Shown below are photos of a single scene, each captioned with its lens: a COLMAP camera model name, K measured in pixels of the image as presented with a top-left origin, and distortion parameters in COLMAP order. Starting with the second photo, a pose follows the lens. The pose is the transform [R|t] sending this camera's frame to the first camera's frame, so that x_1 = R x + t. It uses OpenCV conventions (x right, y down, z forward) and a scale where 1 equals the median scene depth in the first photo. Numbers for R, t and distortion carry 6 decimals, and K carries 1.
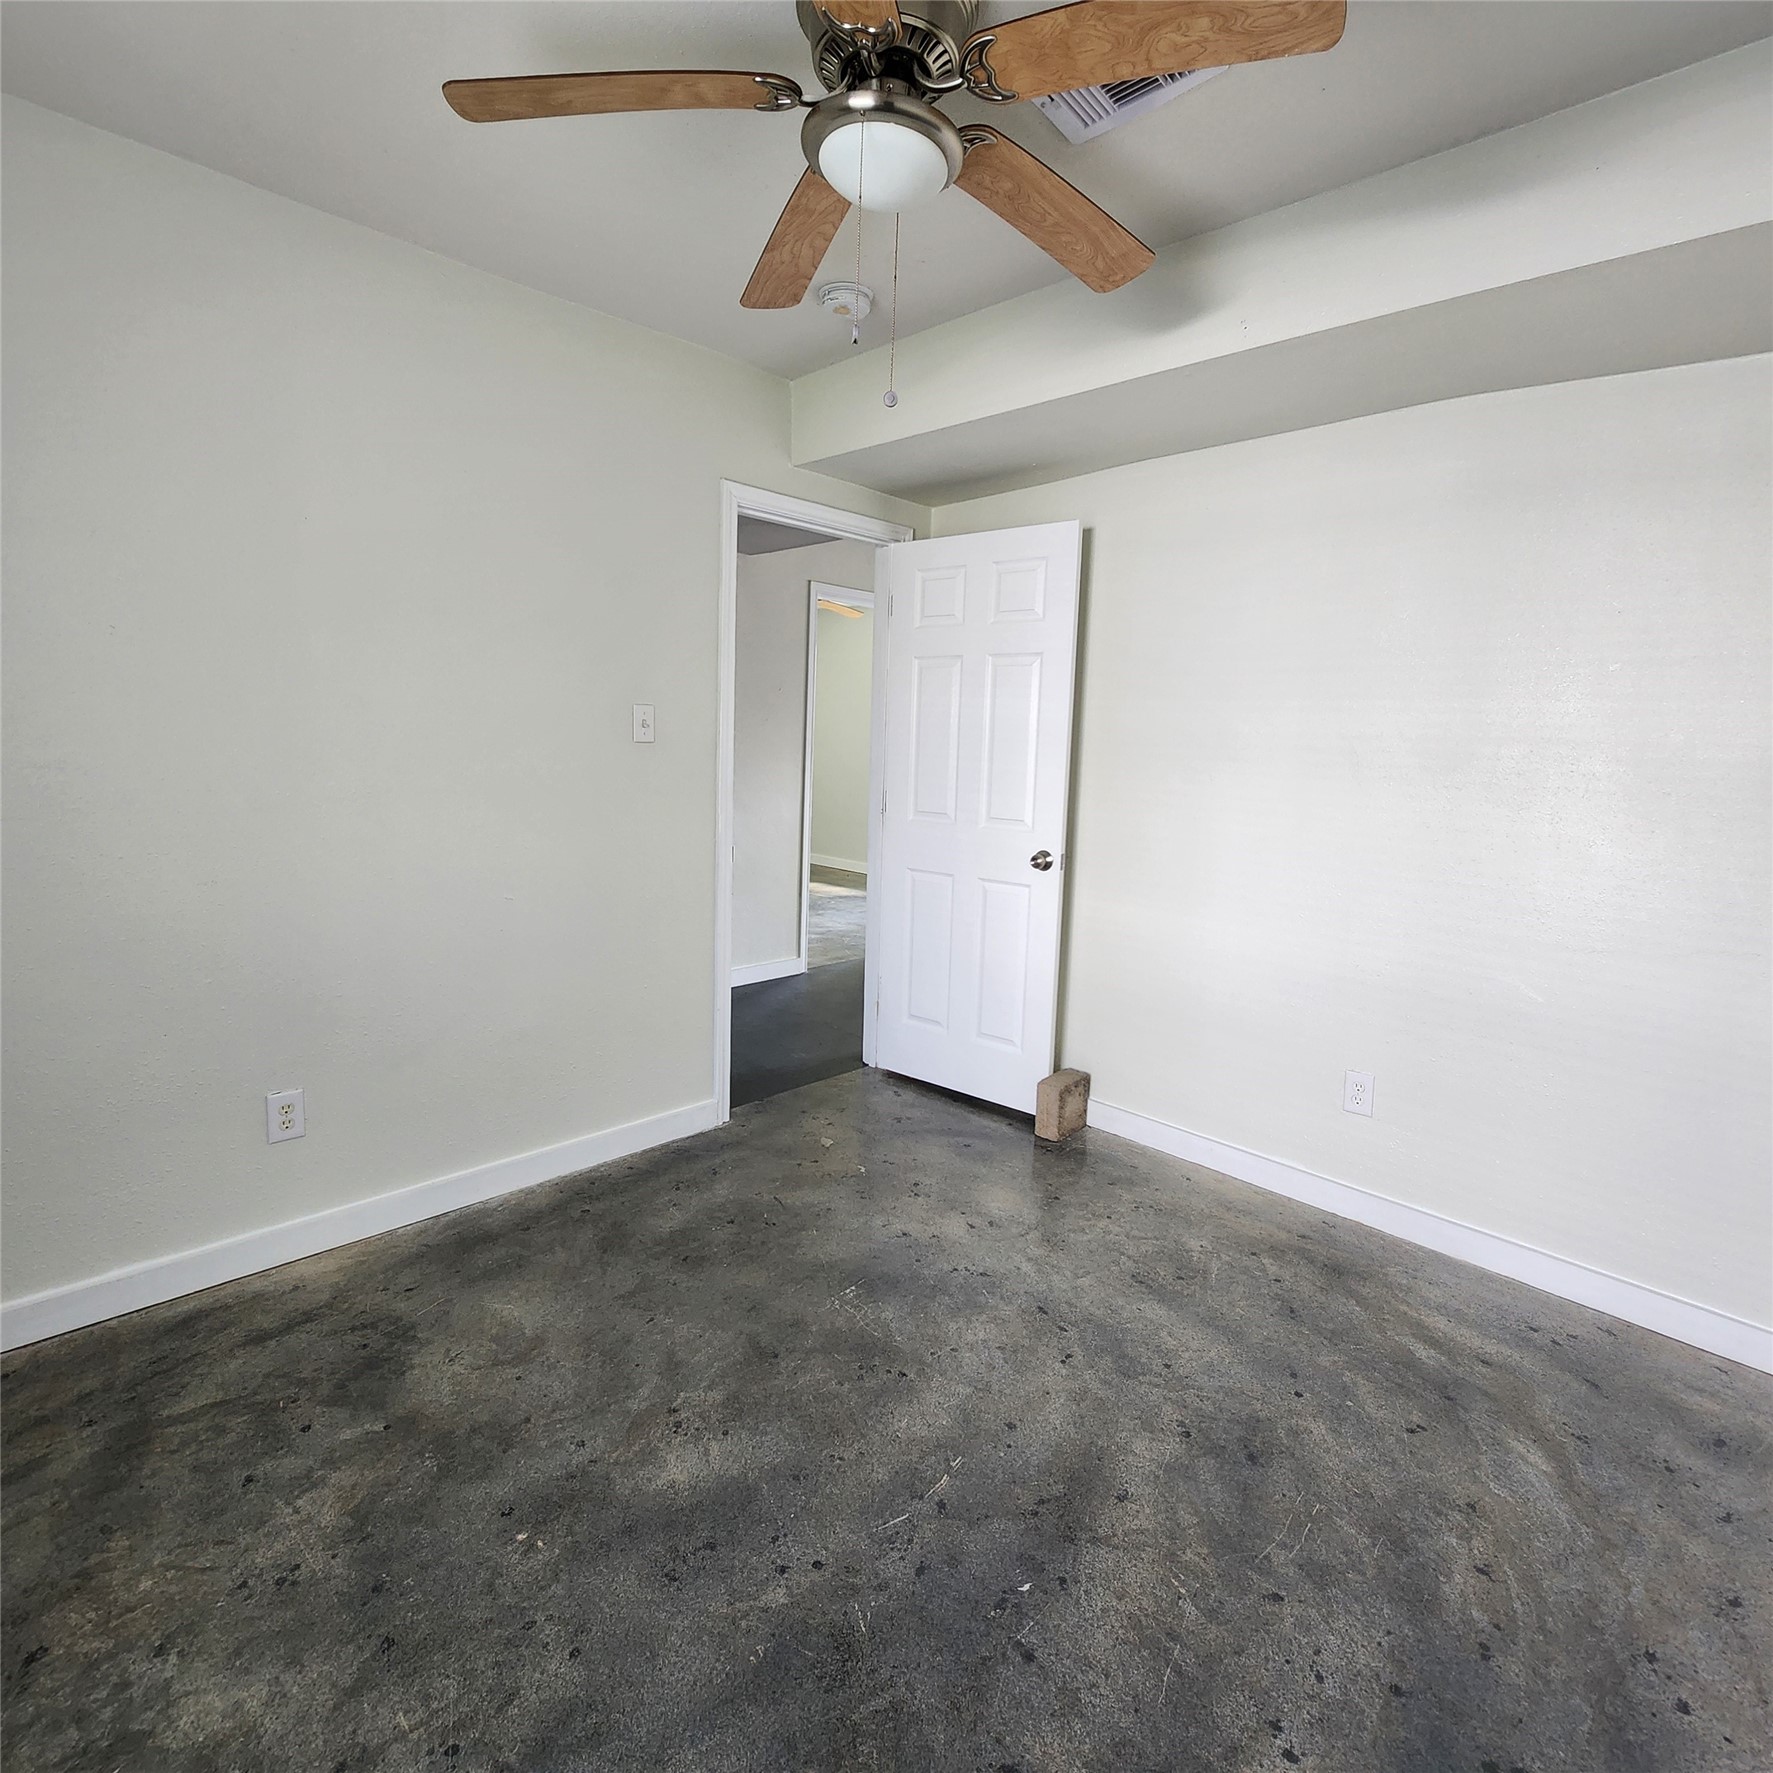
lens RADIAL K [[987.4, 0, 888.6], [0, 987.4, 884.1], [0, 0, 1]] dist [0.014570, 0.003614]
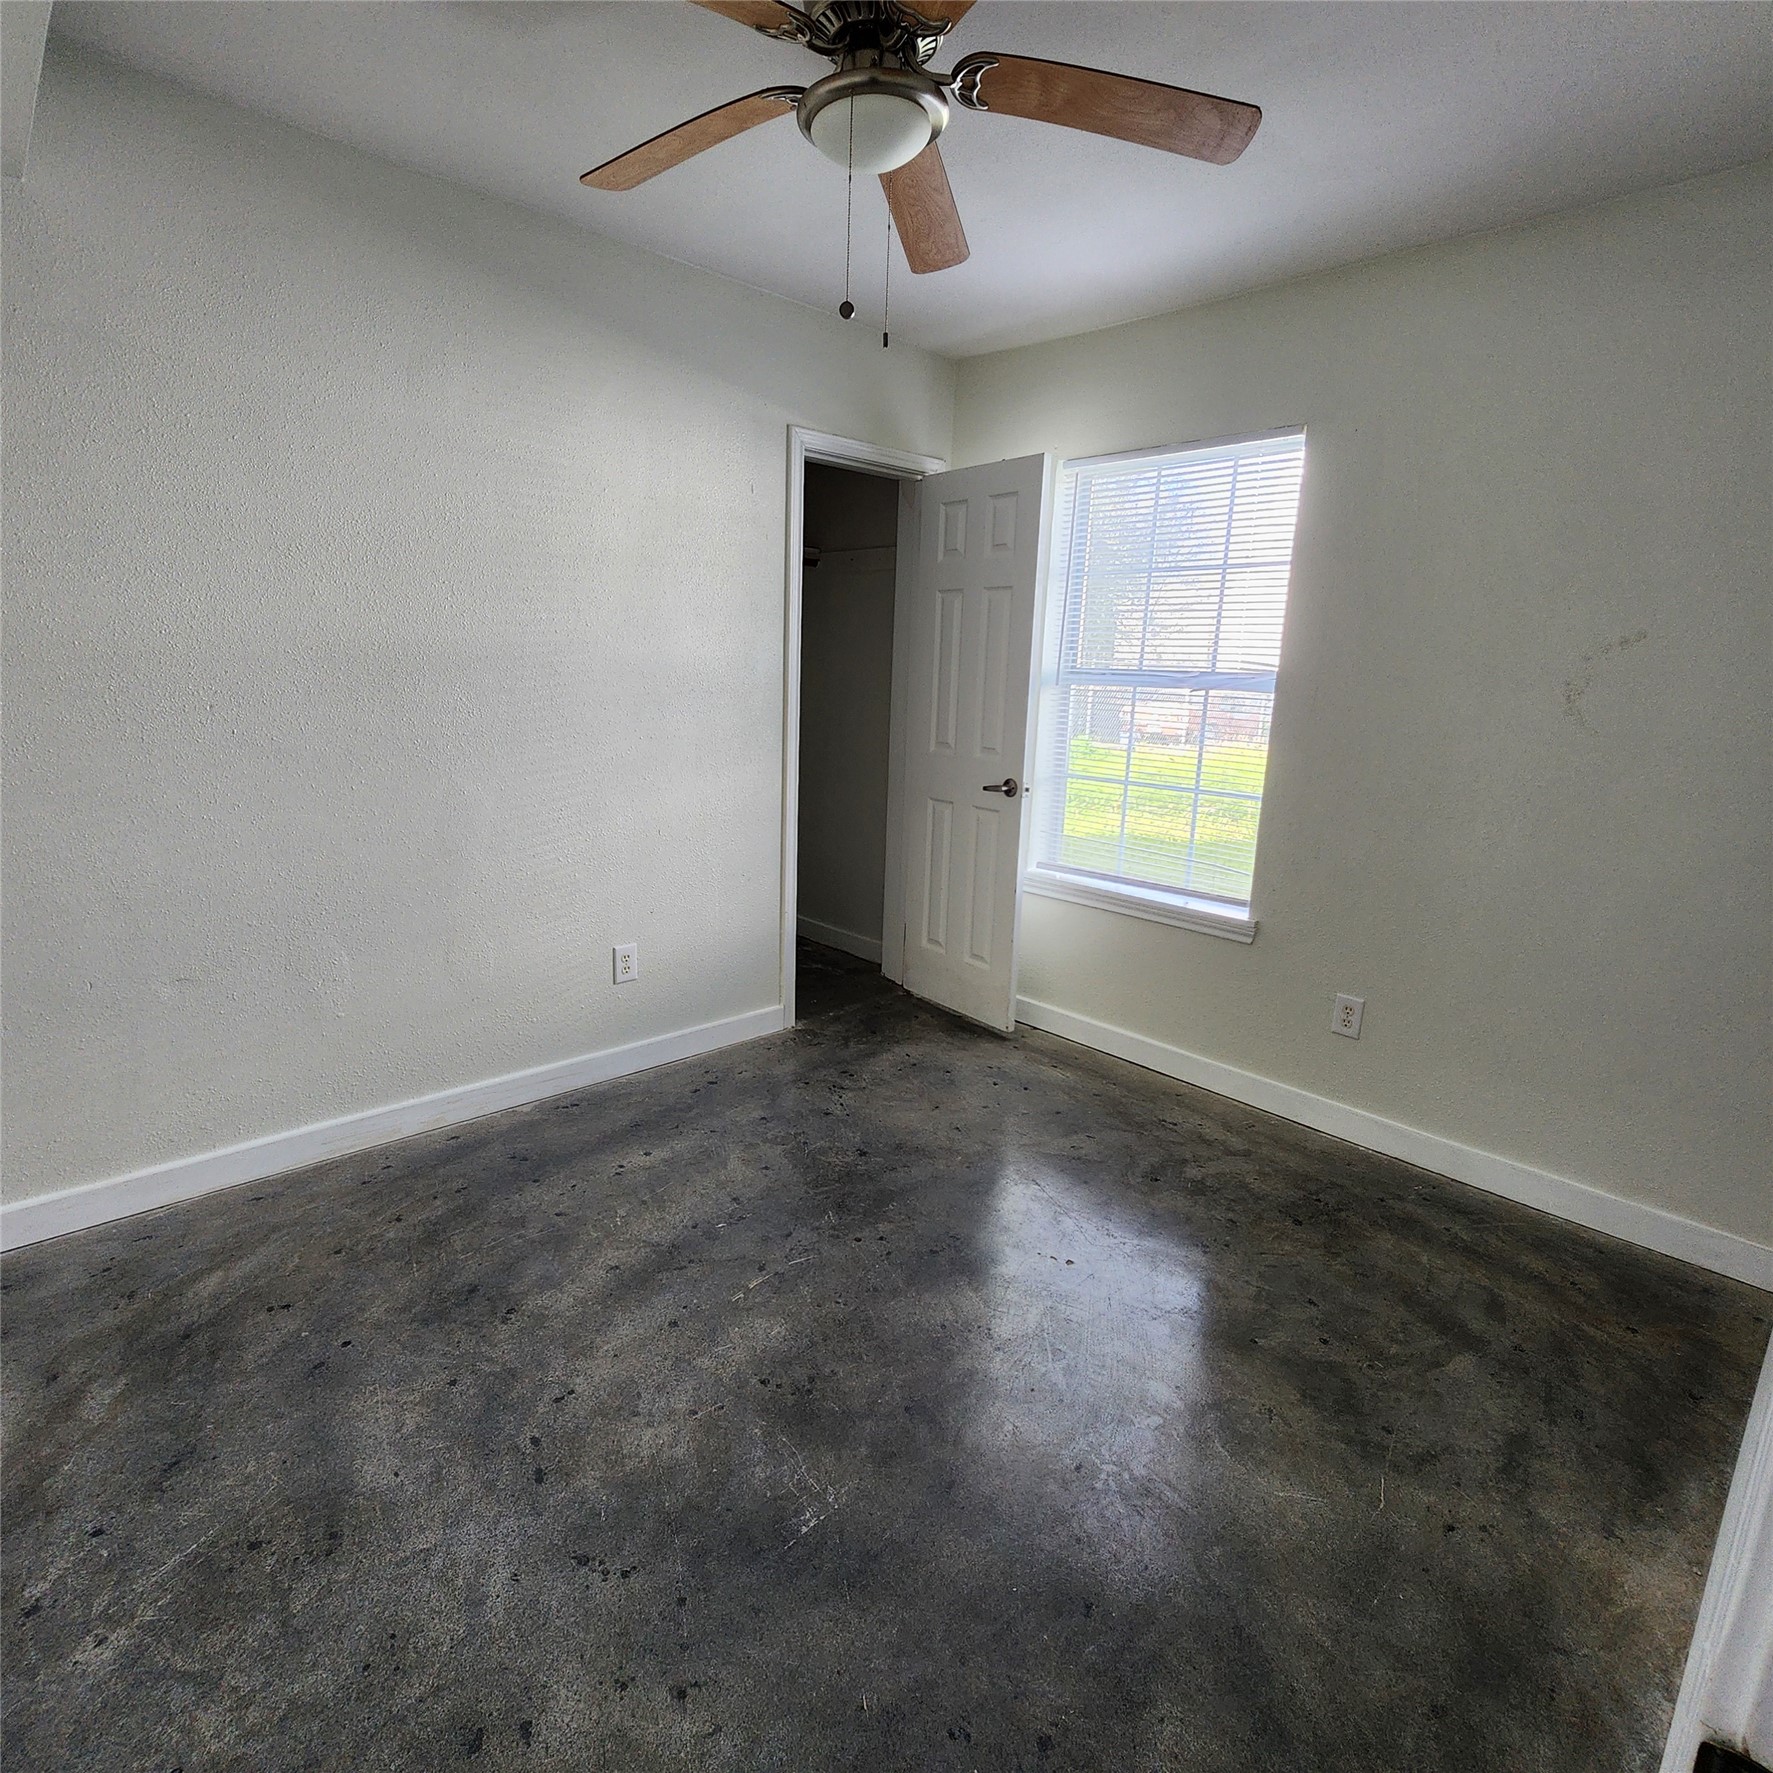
lens RADIAL K [[987.4, 0, 885.9], [0, 987.4, 884.6], [0, 0, 1]] dist [0.014570, 0.003614]
pose [[-0.996634, -0.077596, 0.026455, -0.089752], [-0.062213, 0.926004, 0.372351, -0.280191], [-0.053390, 0.369452, -0.927715, 1.756320]]
